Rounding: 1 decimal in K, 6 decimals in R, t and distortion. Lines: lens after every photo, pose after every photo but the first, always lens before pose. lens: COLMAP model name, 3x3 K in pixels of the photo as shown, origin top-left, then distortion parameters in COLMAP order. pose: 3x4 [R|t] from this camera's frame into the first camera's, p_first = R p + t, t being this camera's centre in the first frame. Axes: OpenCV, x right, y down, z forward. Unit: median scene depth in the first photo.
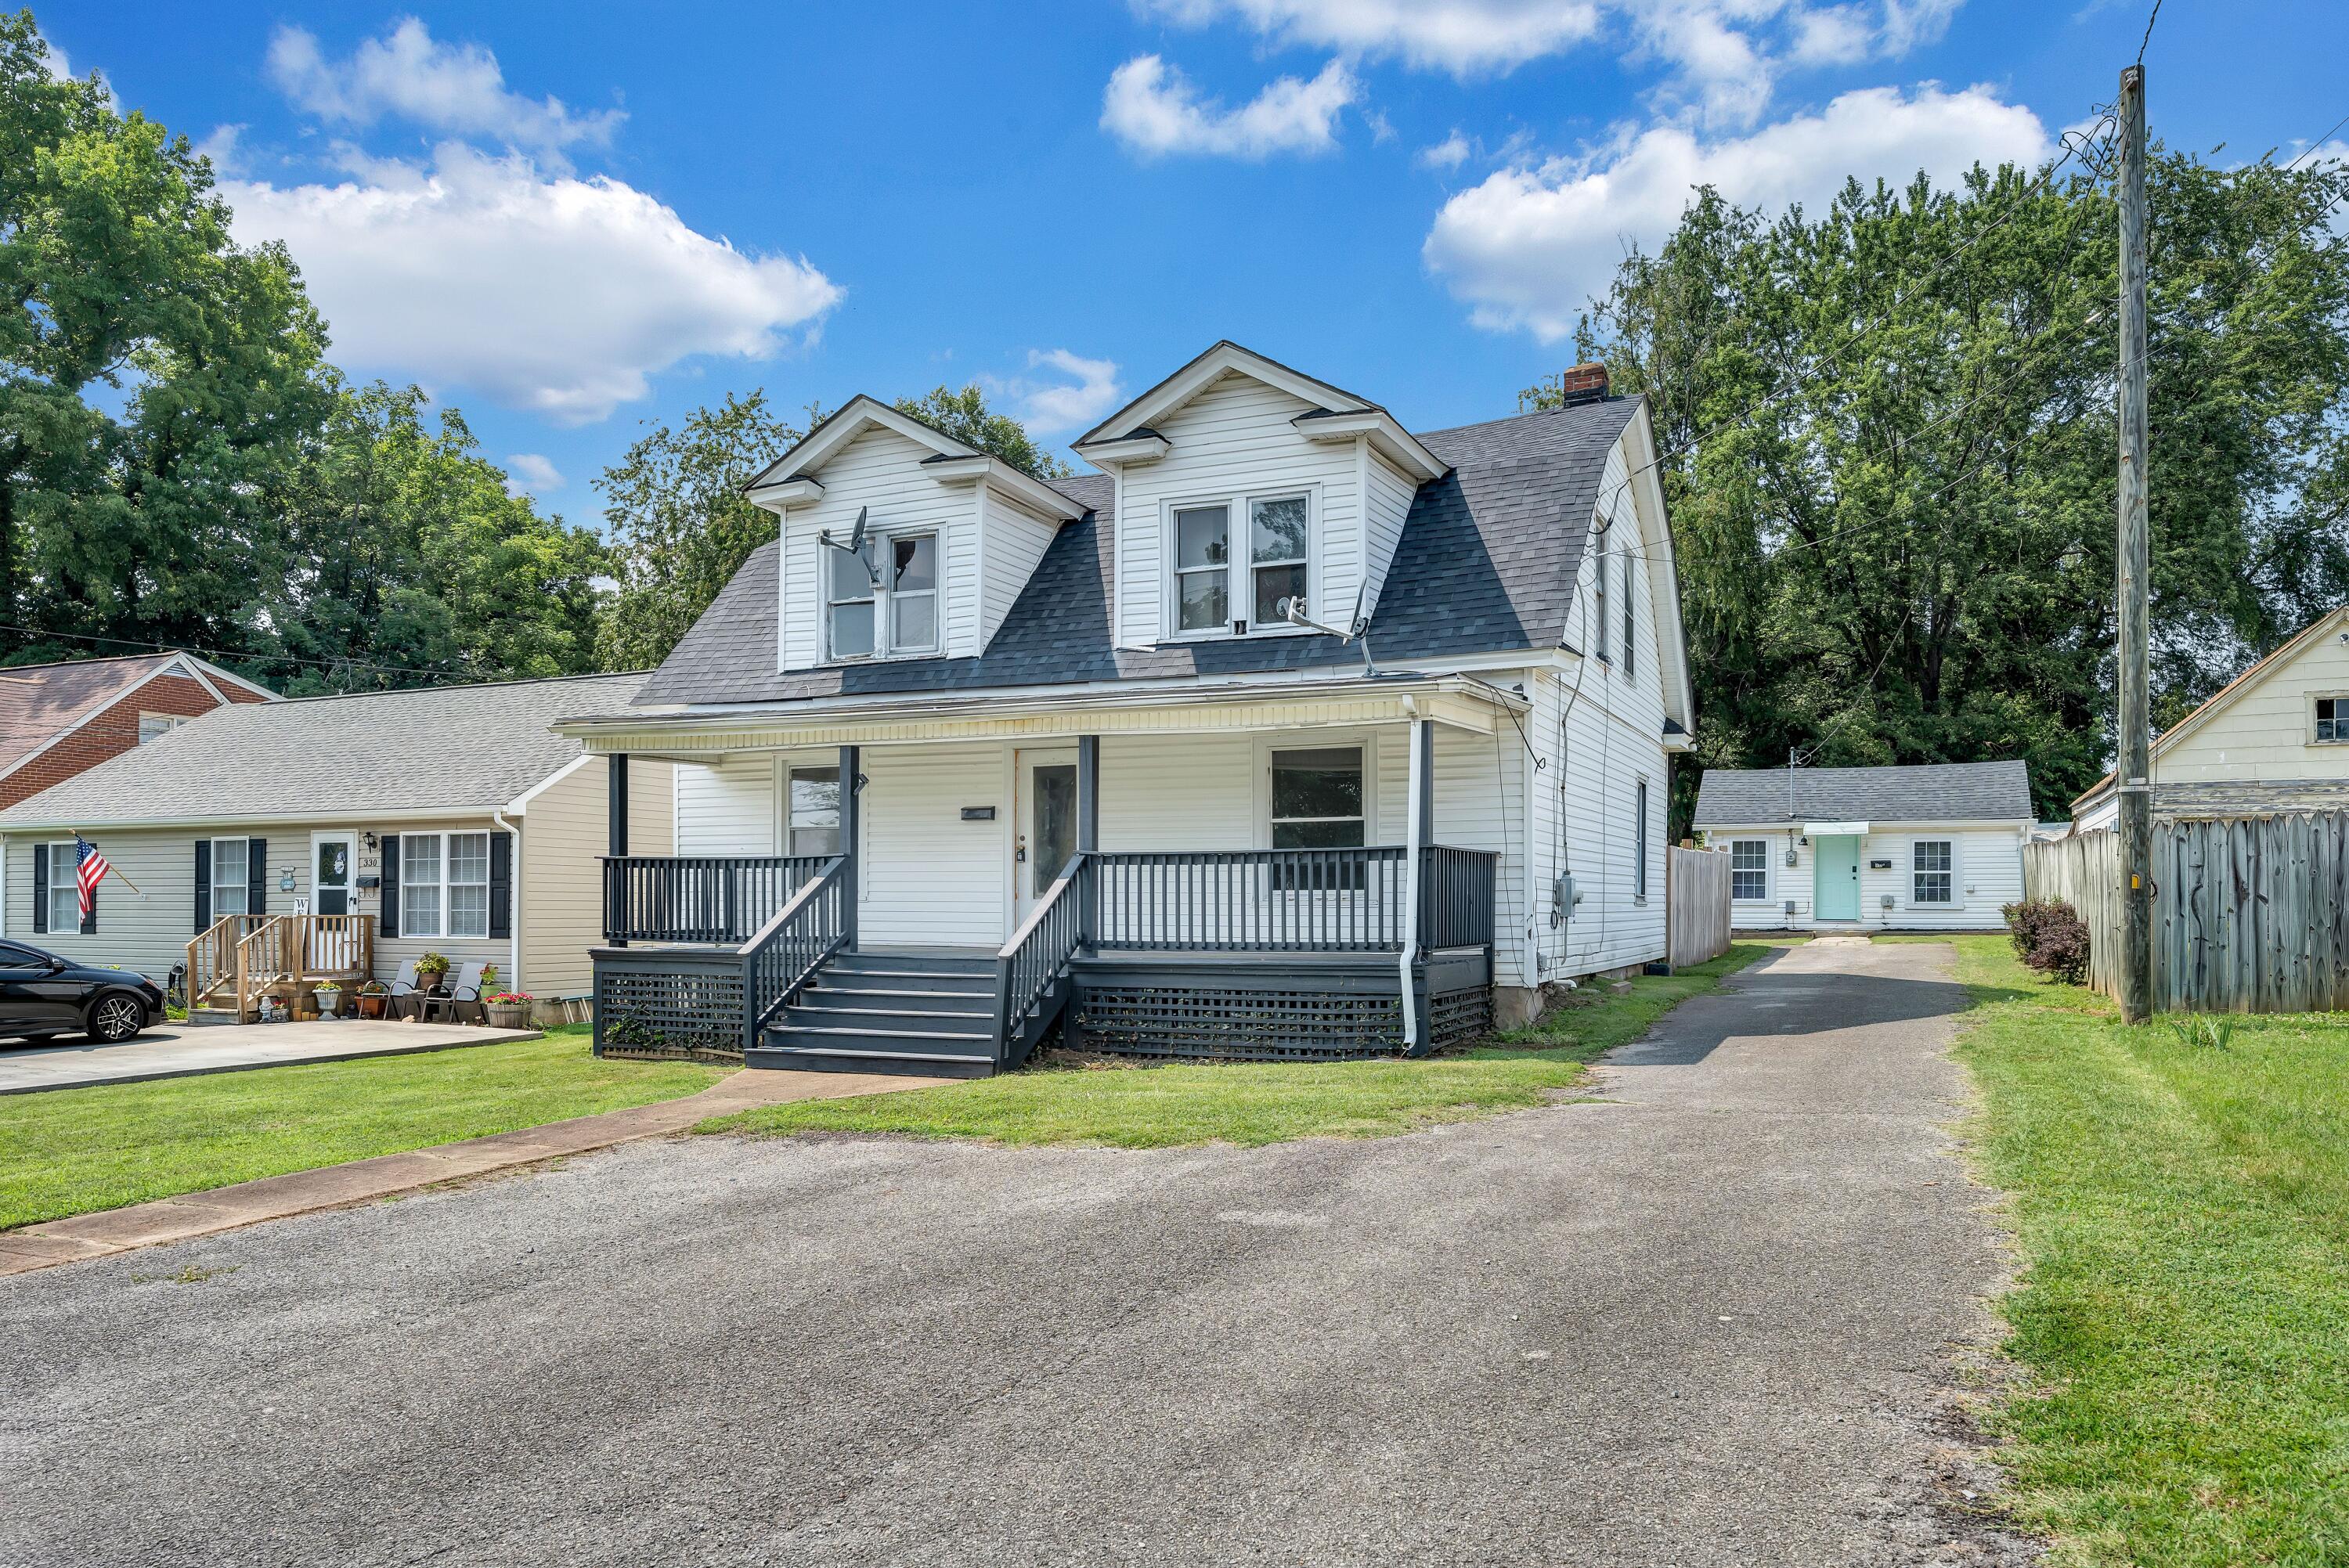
lens RADIAL K [[1611.6, 0, 1174.0], [0, 1611.6, 891.9], [0, 0, 1]] dist [0.002076, -0.000240]
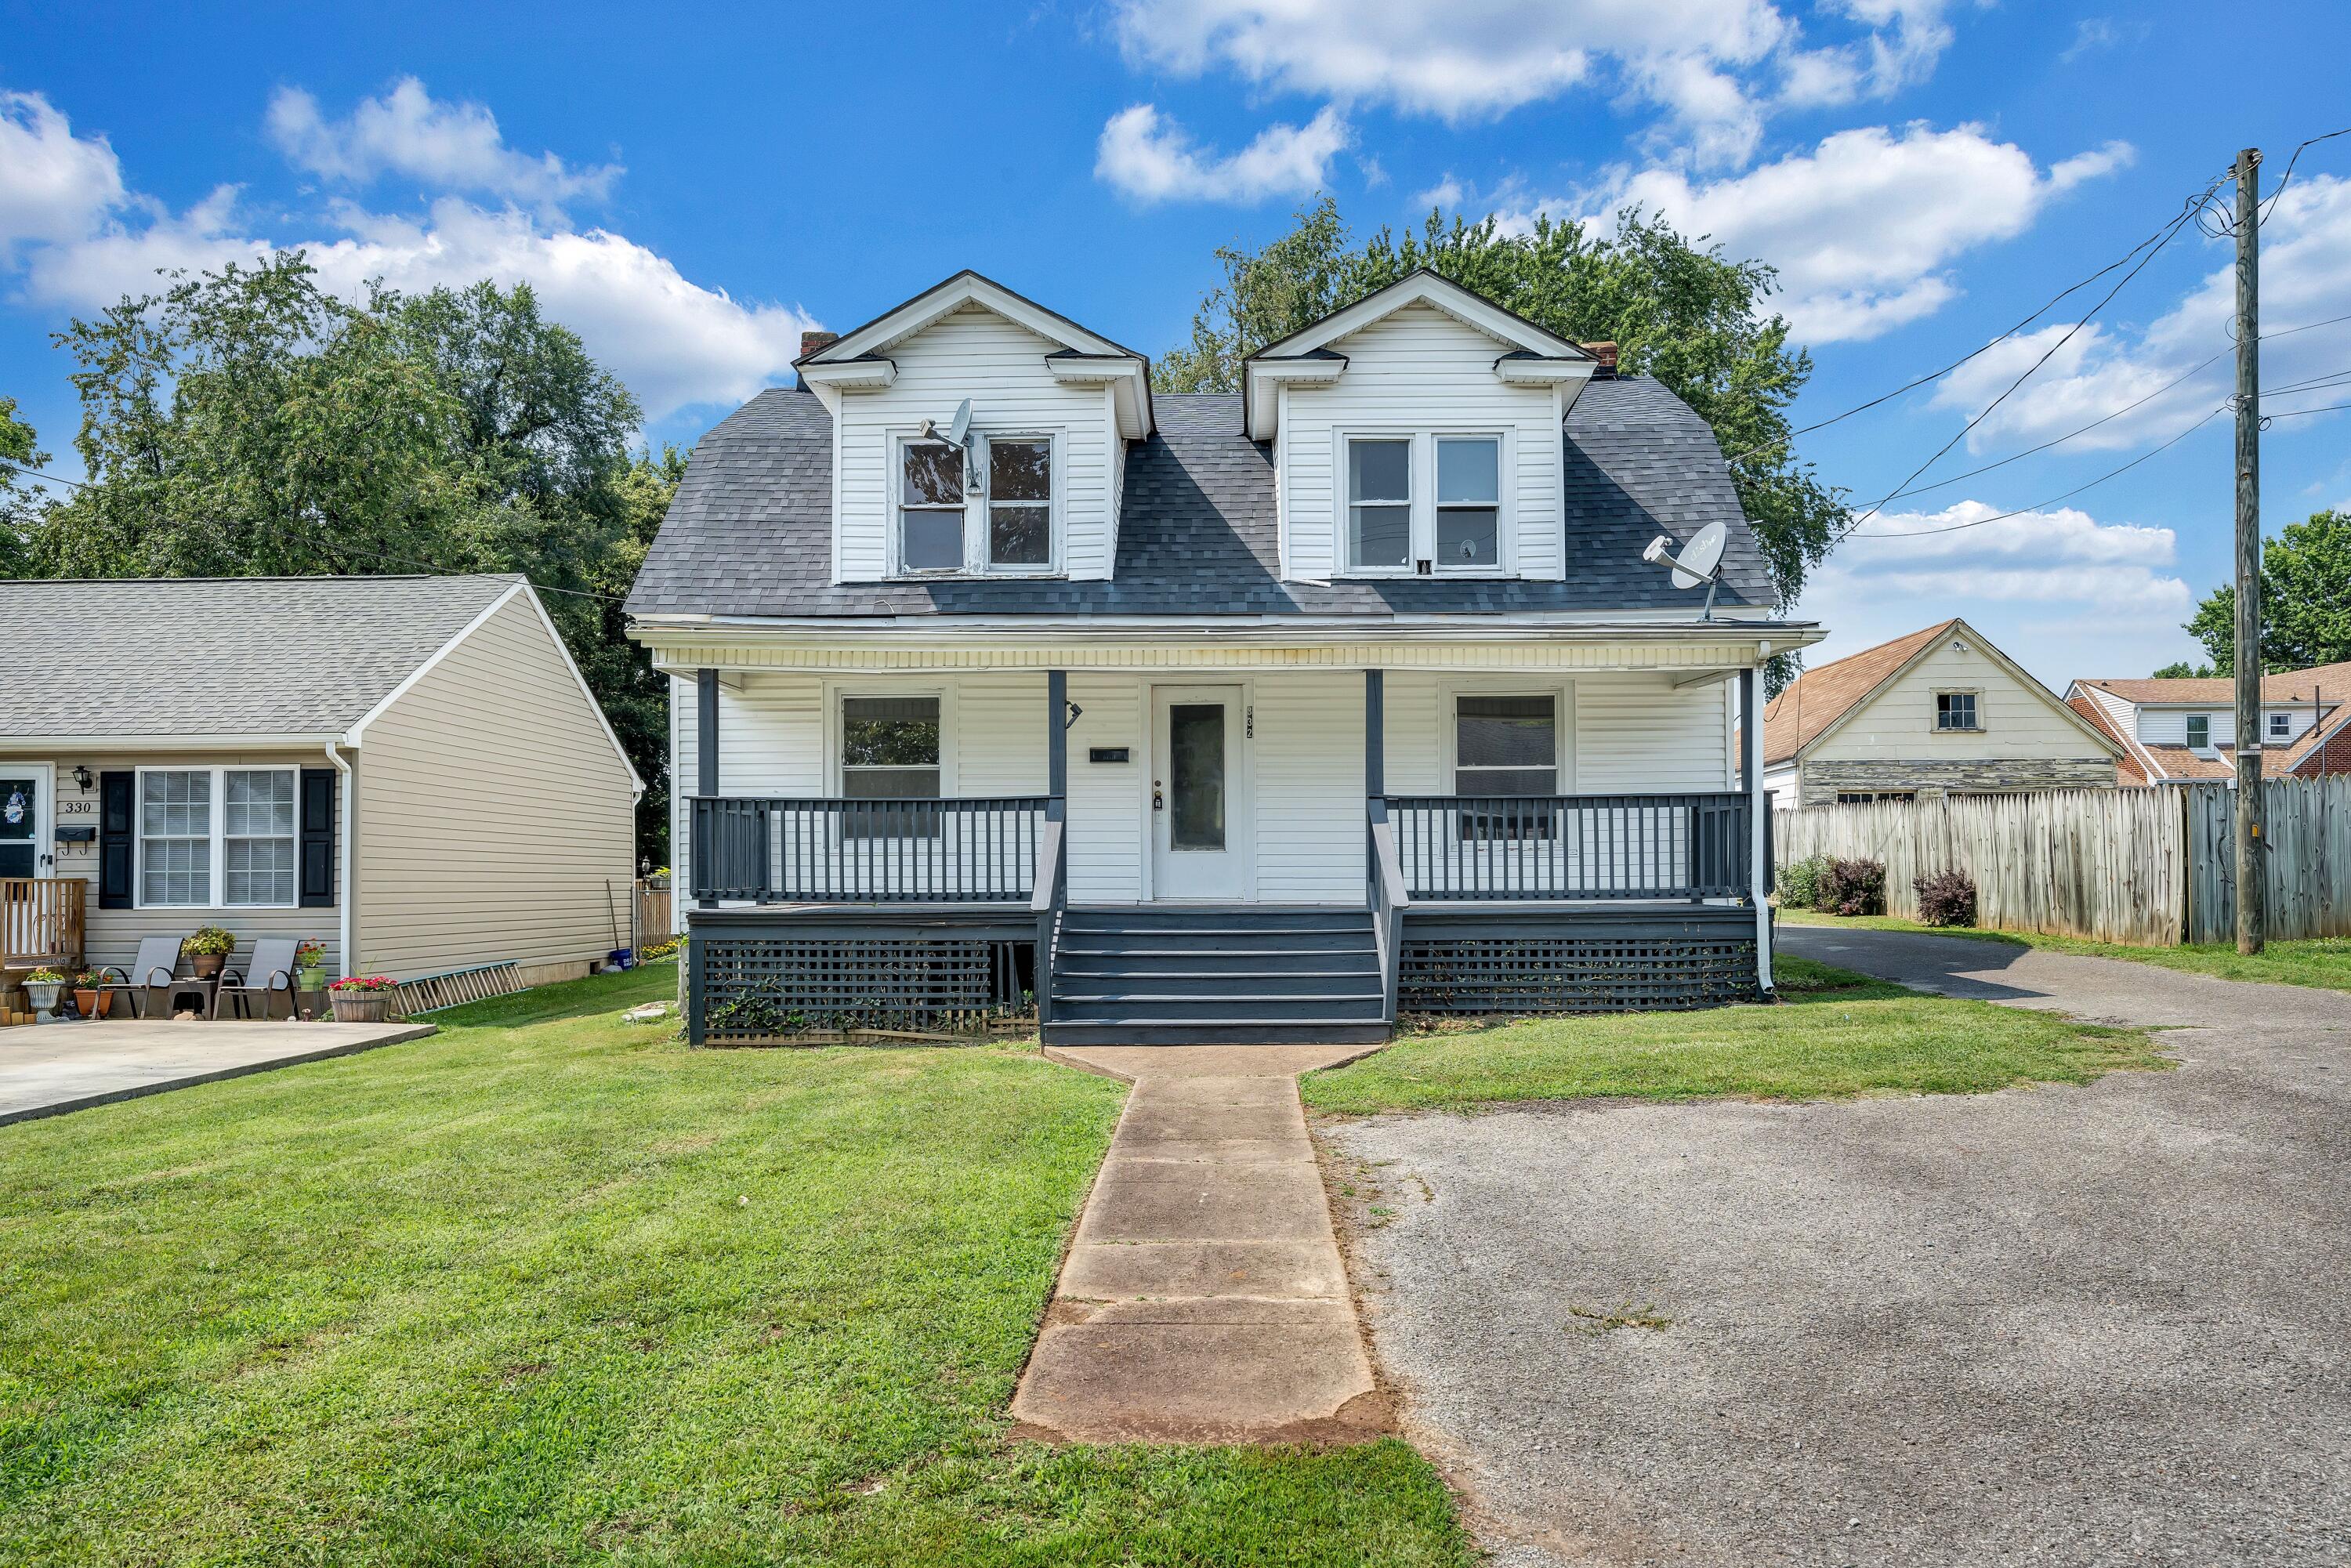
lens RADIAL K [[1624.7, 0, 1178.8], [0, 1624.7, 833.5], [0, 0, 1]] dist [-0.000681, -0.000677]
pose [[0.916923, 0.005895, 0.399021, -0.447678], [0.002377, 0.999792, -0.020232, 0.013272], [-0.399057, 0.019499, 0.916719, 0.160839]]
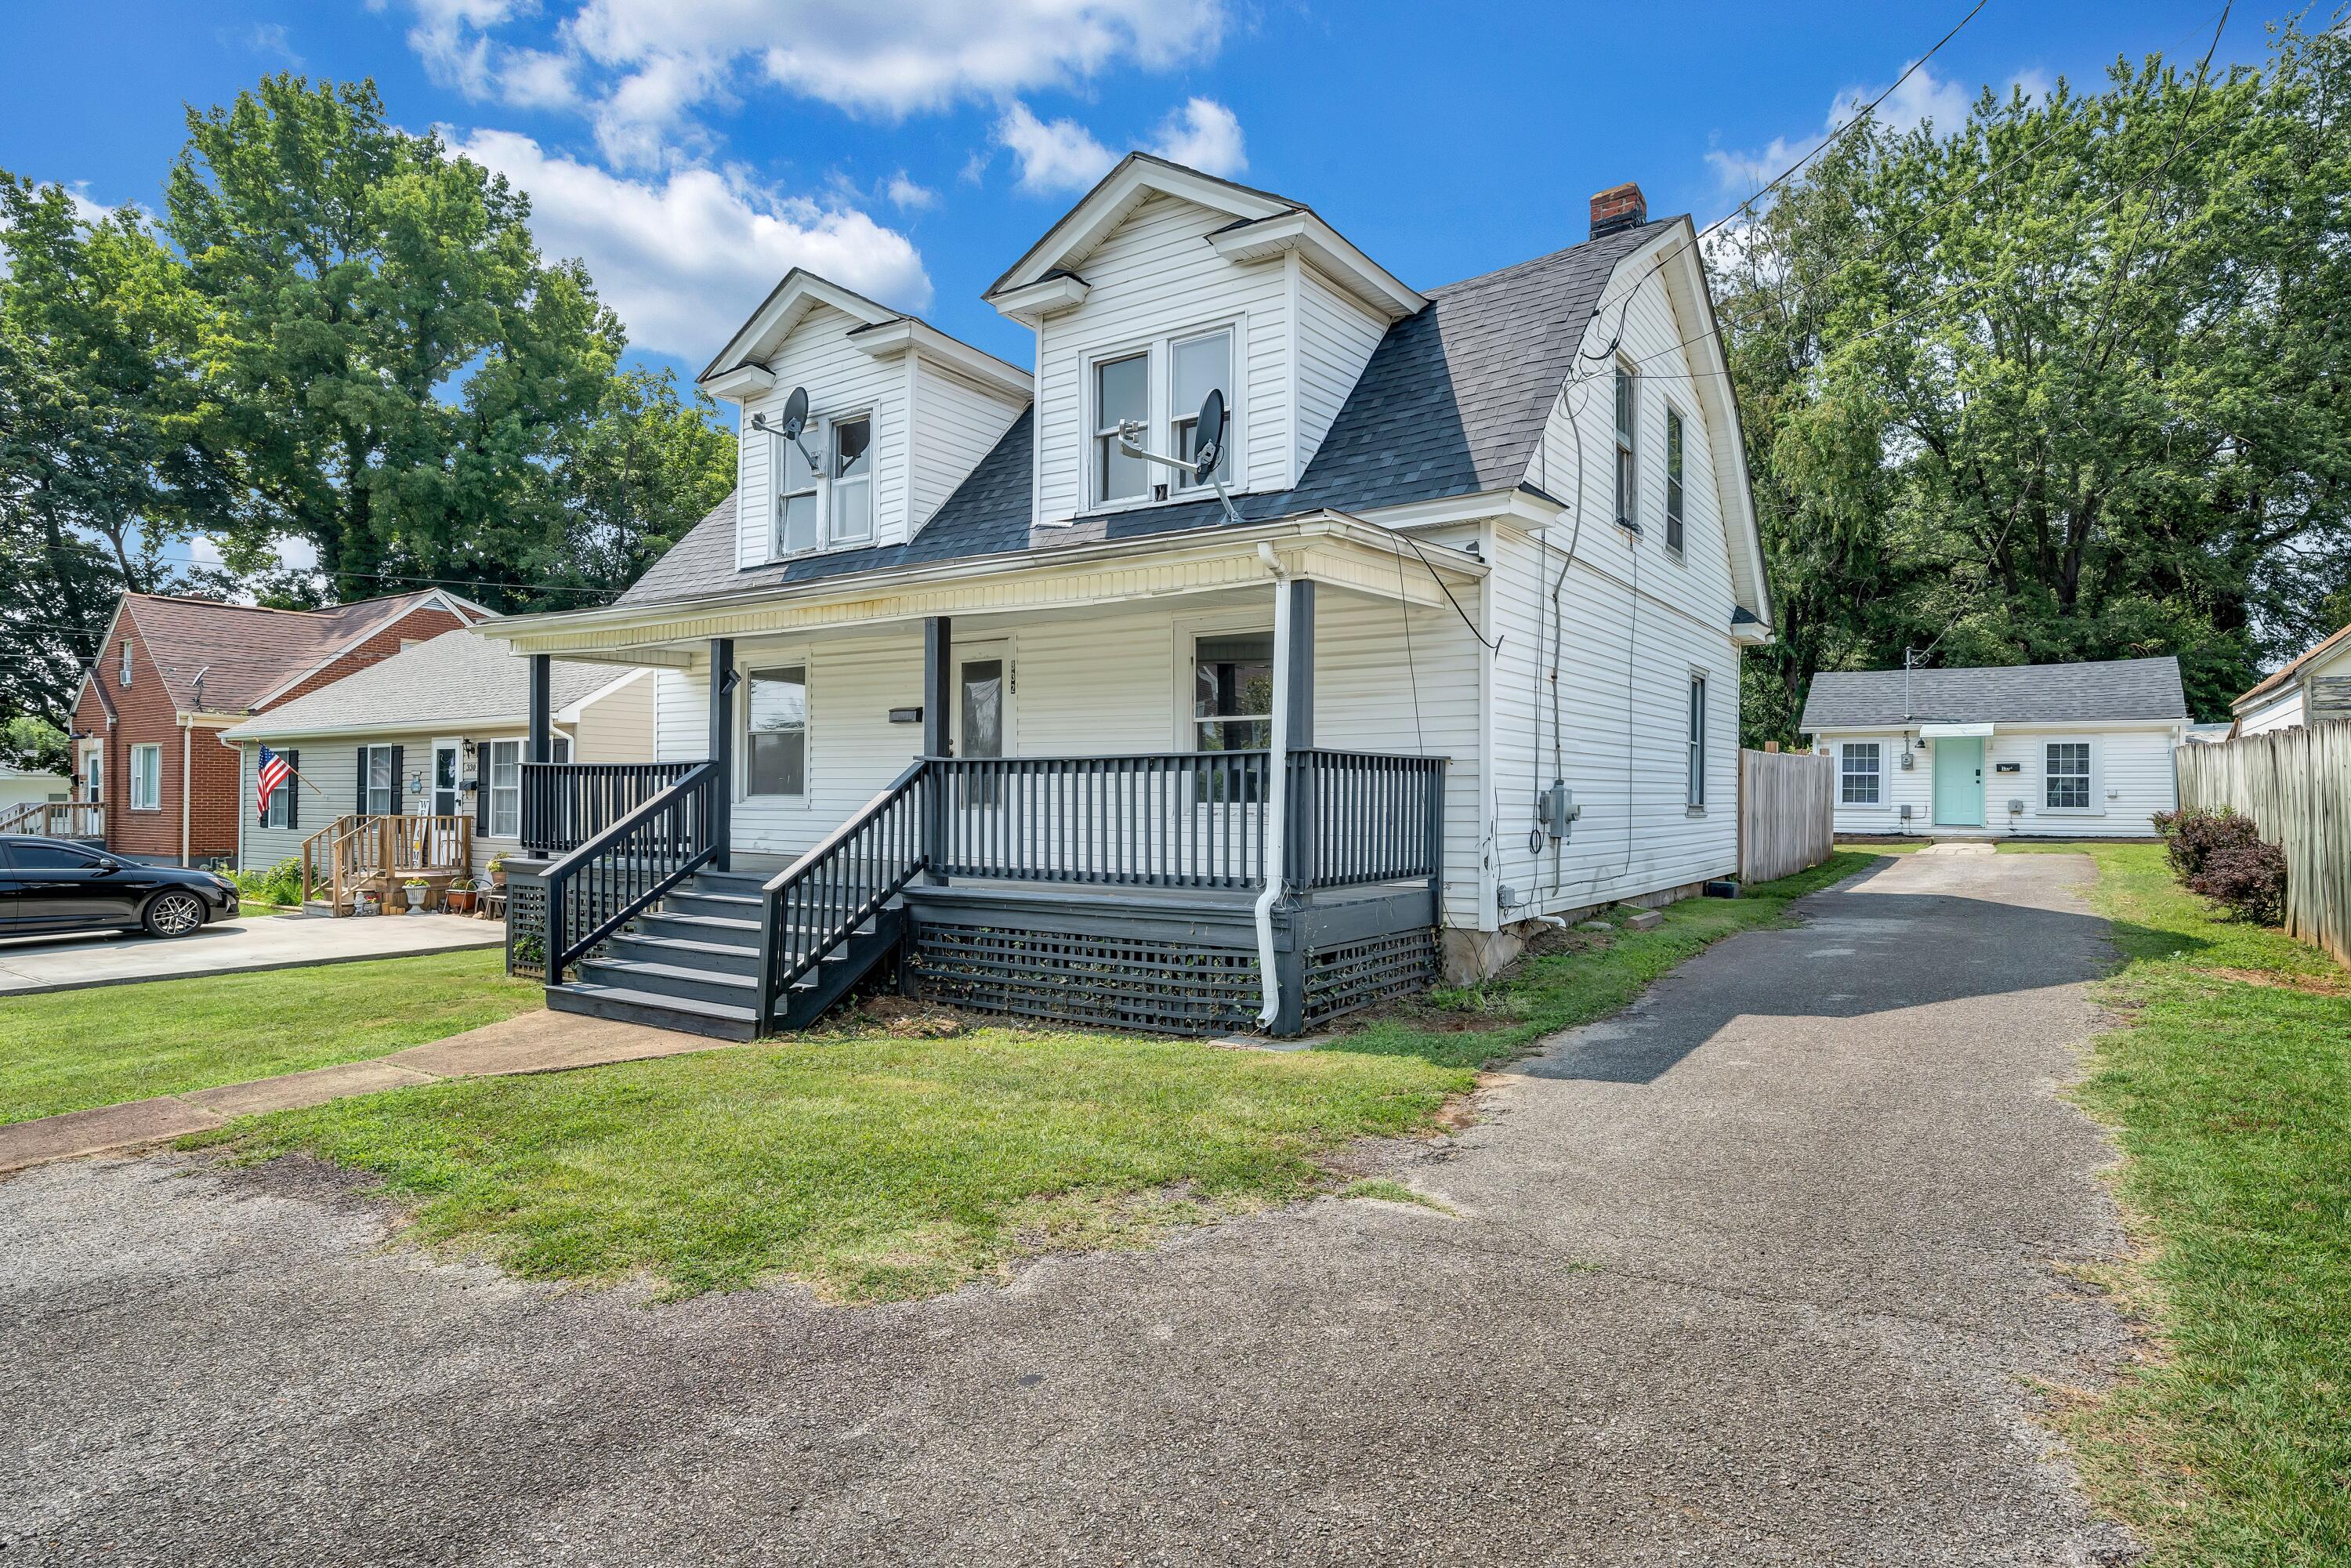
lens RADIAL K [[1278.3, 0, 1175.5], [0, 1278.3, 784.0], [0, 0, 1]] dist [0.003141, 0.001281]
pose [[0.985325, 0.002093, -0.170676, 0.153125], [-0.002470, 0.999995, -0.001998, -0.008698], [0.170671, 0.002390, 0.985325, 0.314984]]
